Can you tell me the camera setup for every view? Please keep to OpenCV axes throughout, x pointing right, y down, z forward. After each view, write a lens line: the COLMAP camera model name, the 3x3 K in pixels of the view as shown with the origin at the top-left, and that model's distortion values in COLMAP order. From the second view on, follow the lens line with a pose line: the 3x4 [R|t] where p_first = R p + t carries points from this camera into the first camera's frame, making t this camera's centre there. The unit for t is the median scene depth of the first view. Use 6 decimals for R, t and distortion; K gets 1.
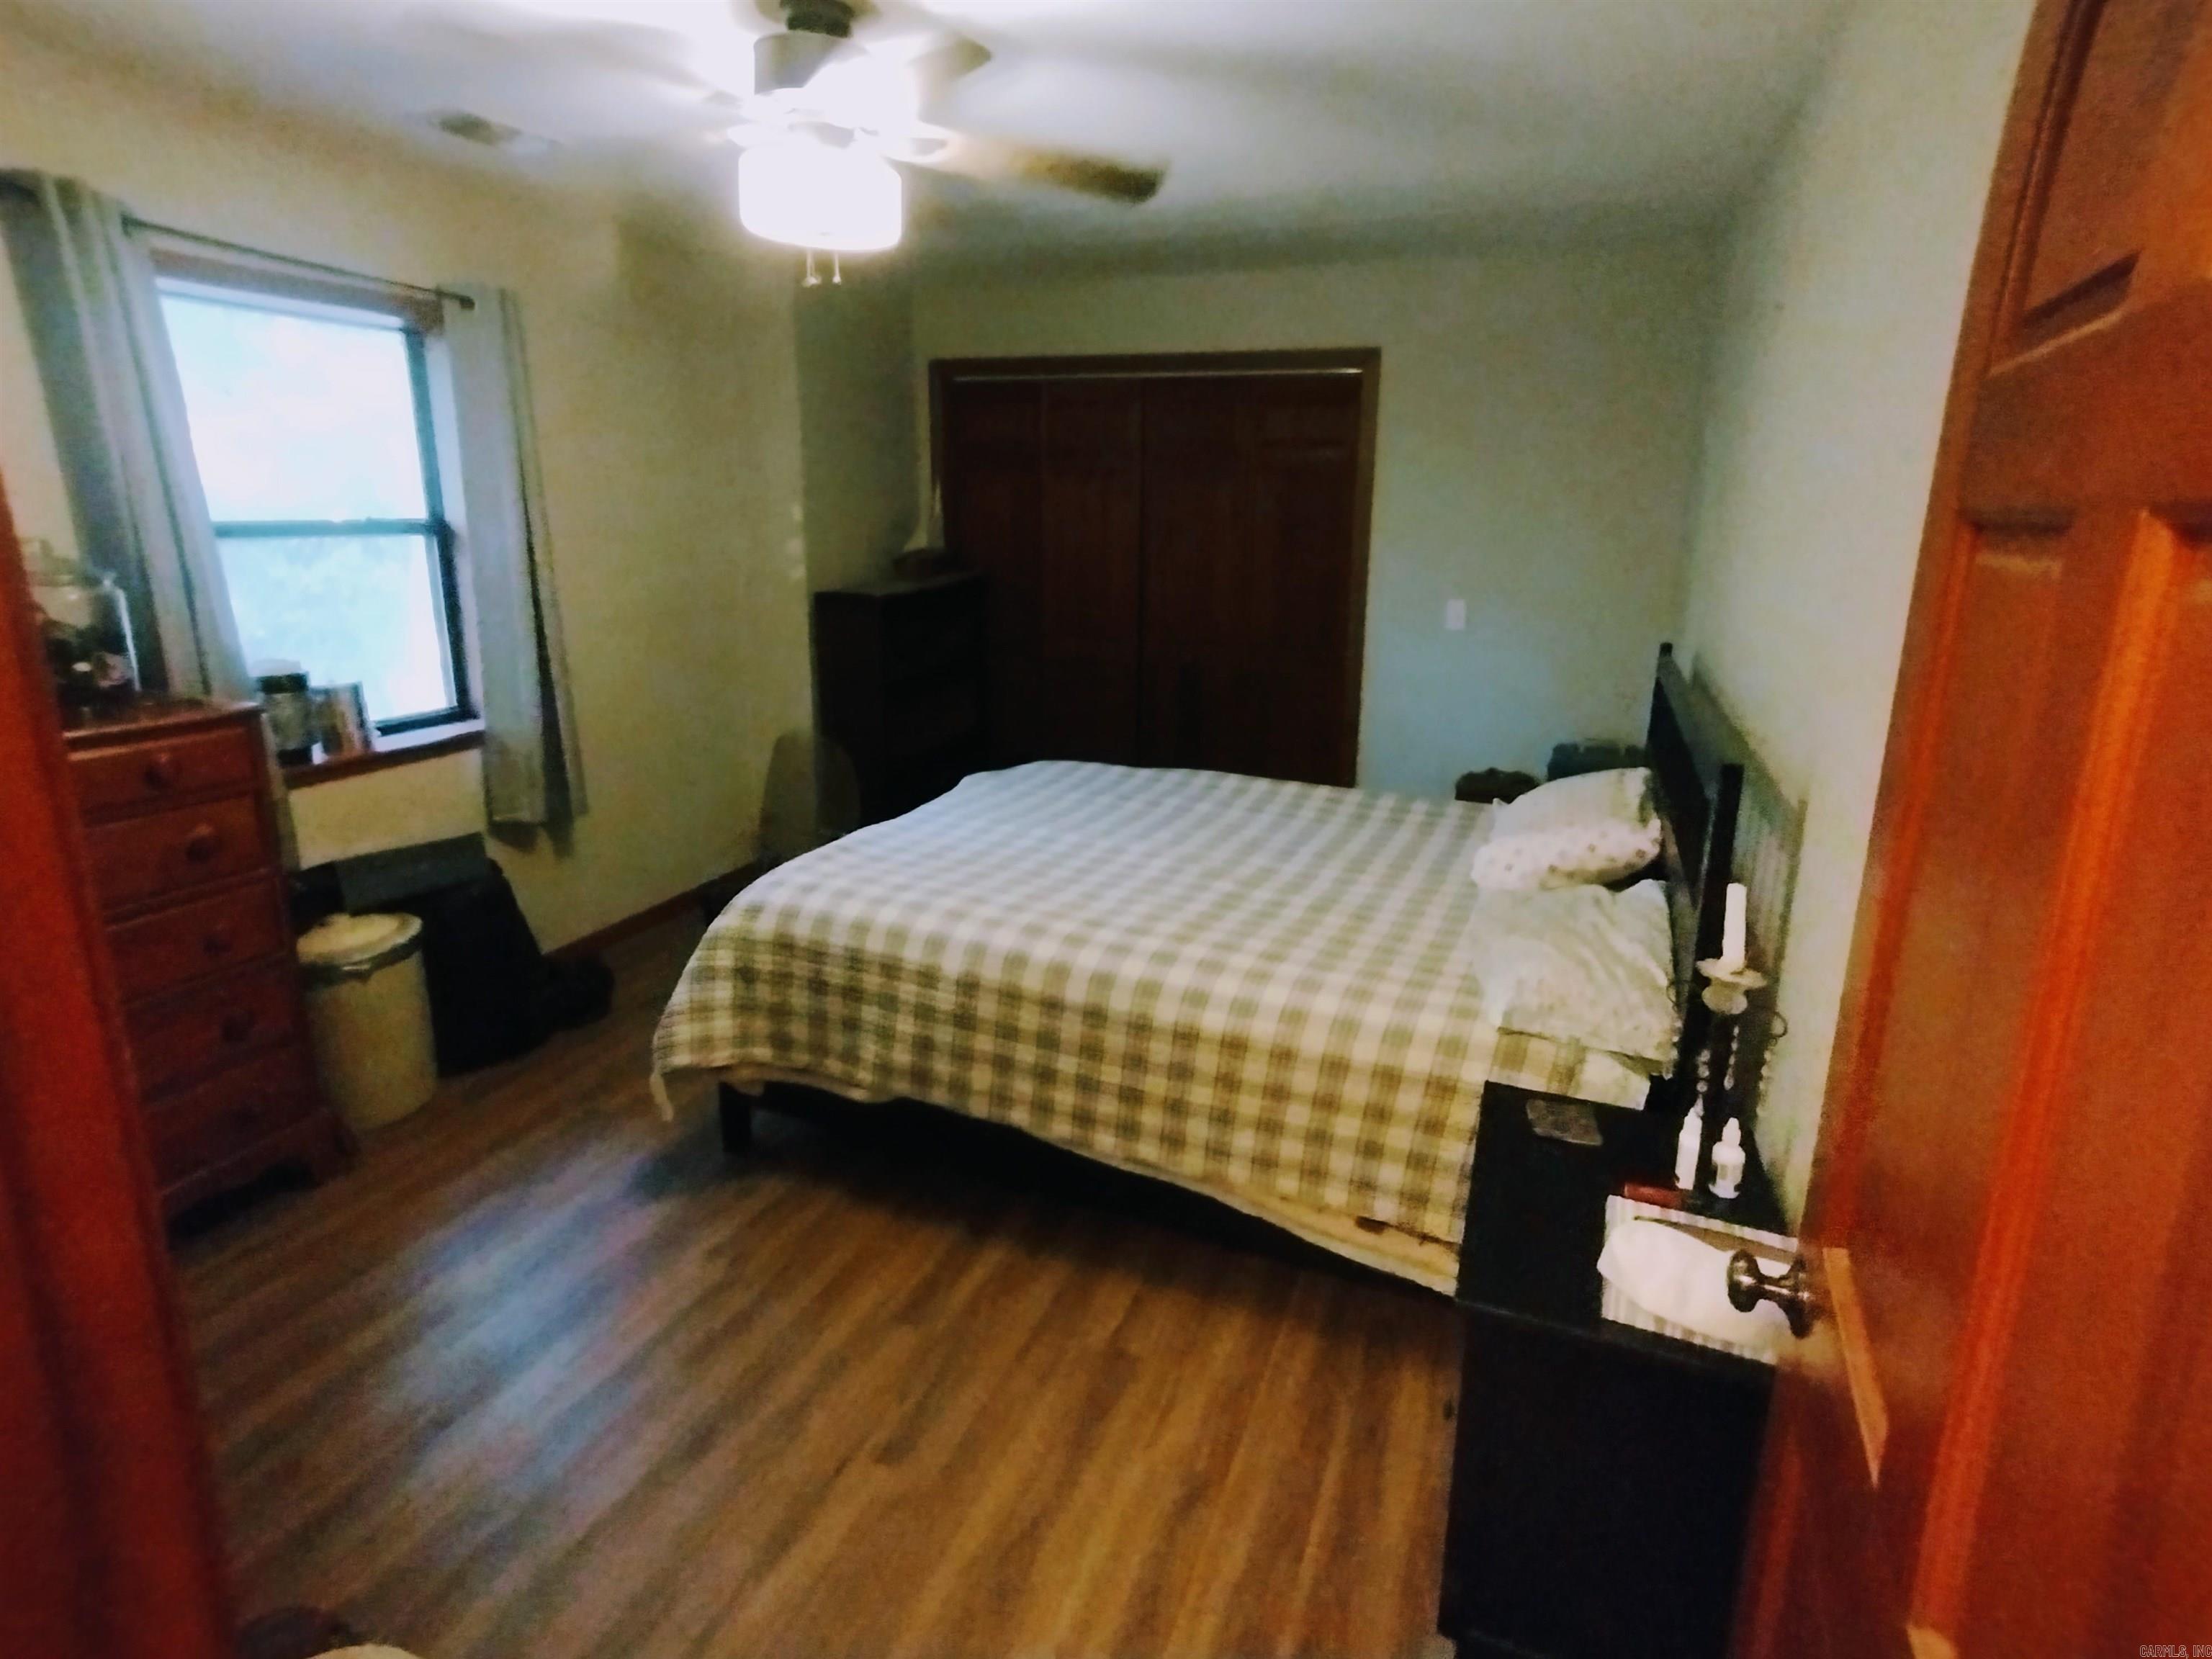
lens RADIAL K [[1042.2, 0, 1107.6], [0, 1042.2, 837.2], [0, 0, 1]] dist [0.001501, 0.000149]
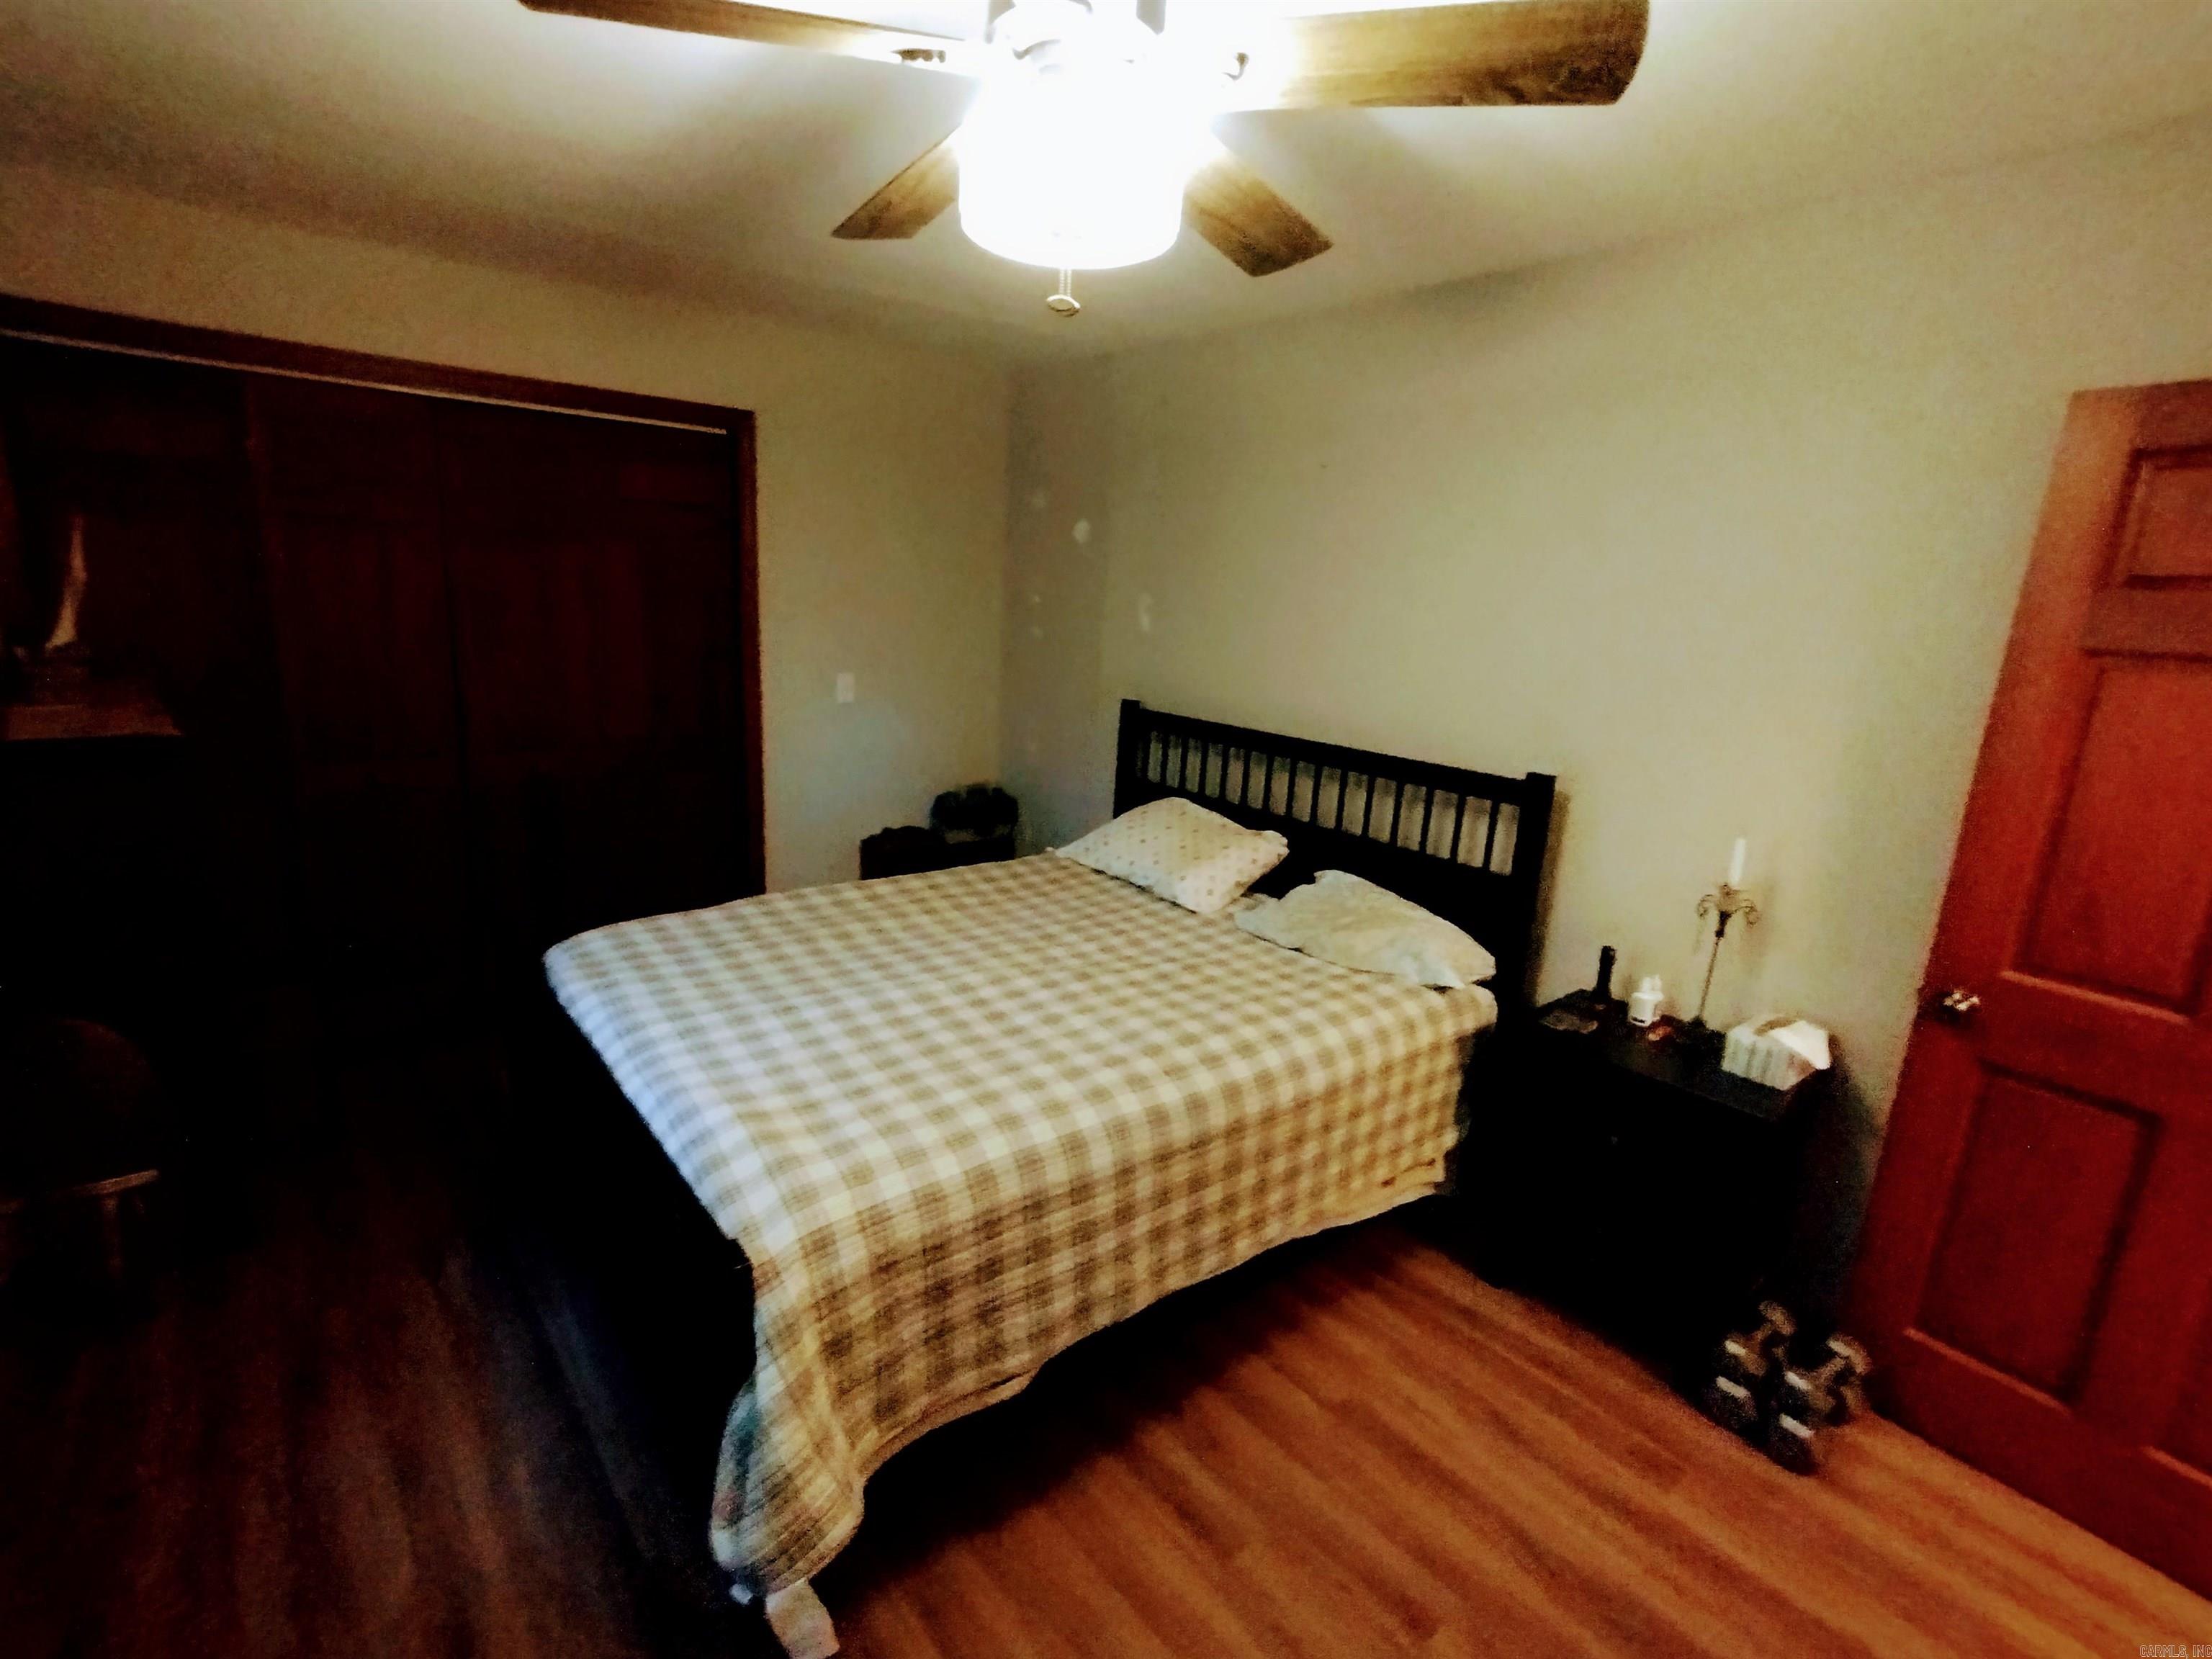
lens RADIAL K [[1042.2, 0, 1107.6], [0, 1042.2, 837.2], [0, 0, 1]] dist [0.001501, 0.000149]
pose [[0.453886, -0.197560, 0.868883, -0.814160], [0.209225, 0.971479, 0.111592, -0.225609], [-0.866148, 0.131142, 0.482275, 0.525253]]
